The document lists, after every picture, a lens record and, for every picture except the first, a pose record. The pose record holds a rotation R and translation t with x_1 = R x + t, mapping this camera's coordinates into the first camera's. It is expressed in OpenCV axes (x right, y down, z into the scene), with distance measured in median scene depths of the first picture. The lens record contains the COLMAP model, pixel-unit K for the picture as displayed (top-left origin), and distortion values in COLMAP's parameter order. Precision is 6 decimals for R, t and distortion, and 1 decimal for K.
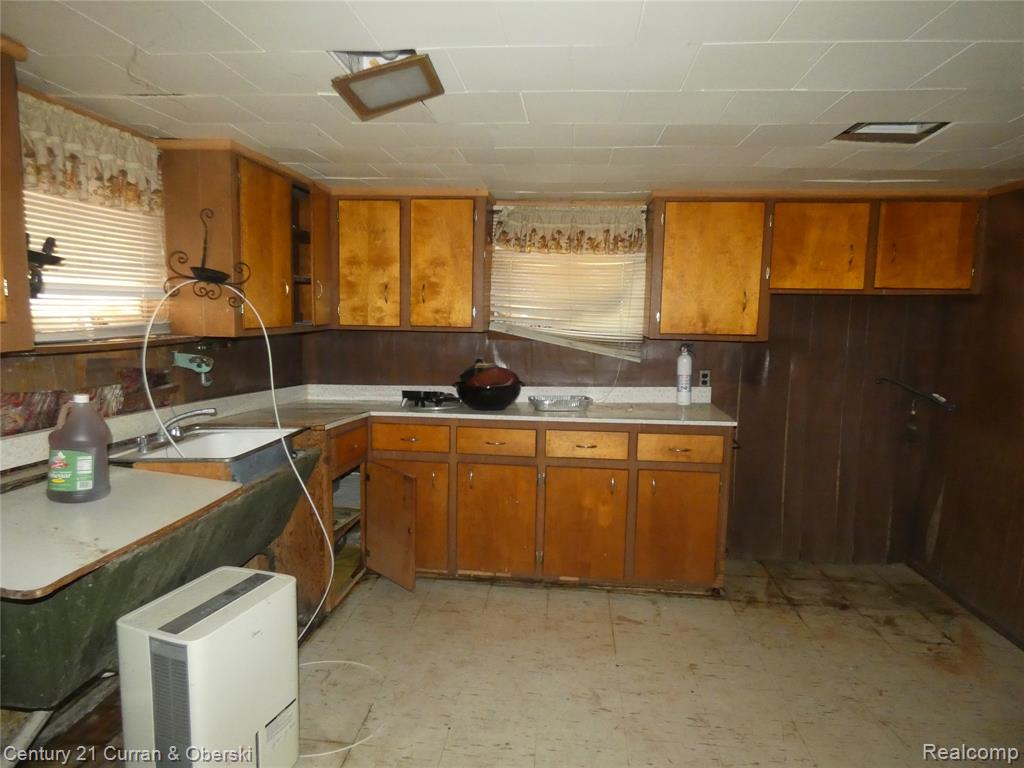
lens RADIAL K [[608.9, 0, 514.2], [0, 608.9, 381.7], [0, 0, 1]] dist [0.014488, -0.015294]
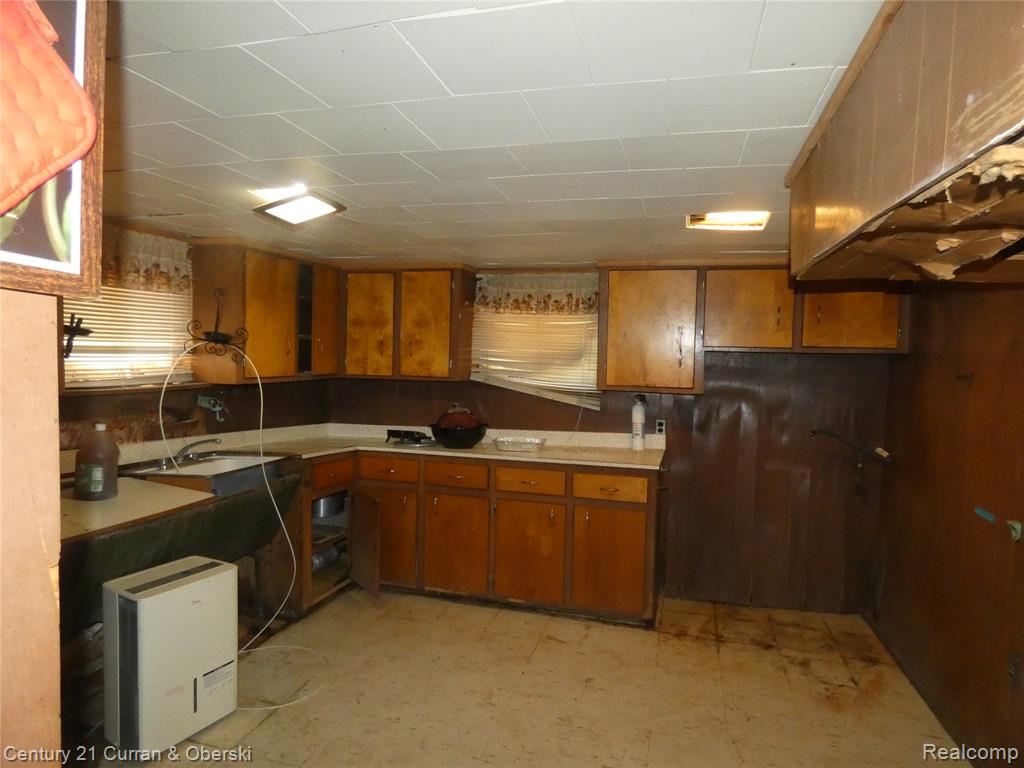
lens RADIAL K [[608.9, 0, 514.7], [0, 608.9, 384.3], [0, 0, 1]] dist [0.014488, -0.015294]
pose [[0.984848, 0.015093, -0.172764, 0.282805], [-0.026728, 0.997513, -0.065219, -0.003290], [0.171350, 0.068849, 0.982802, -0.143569]]
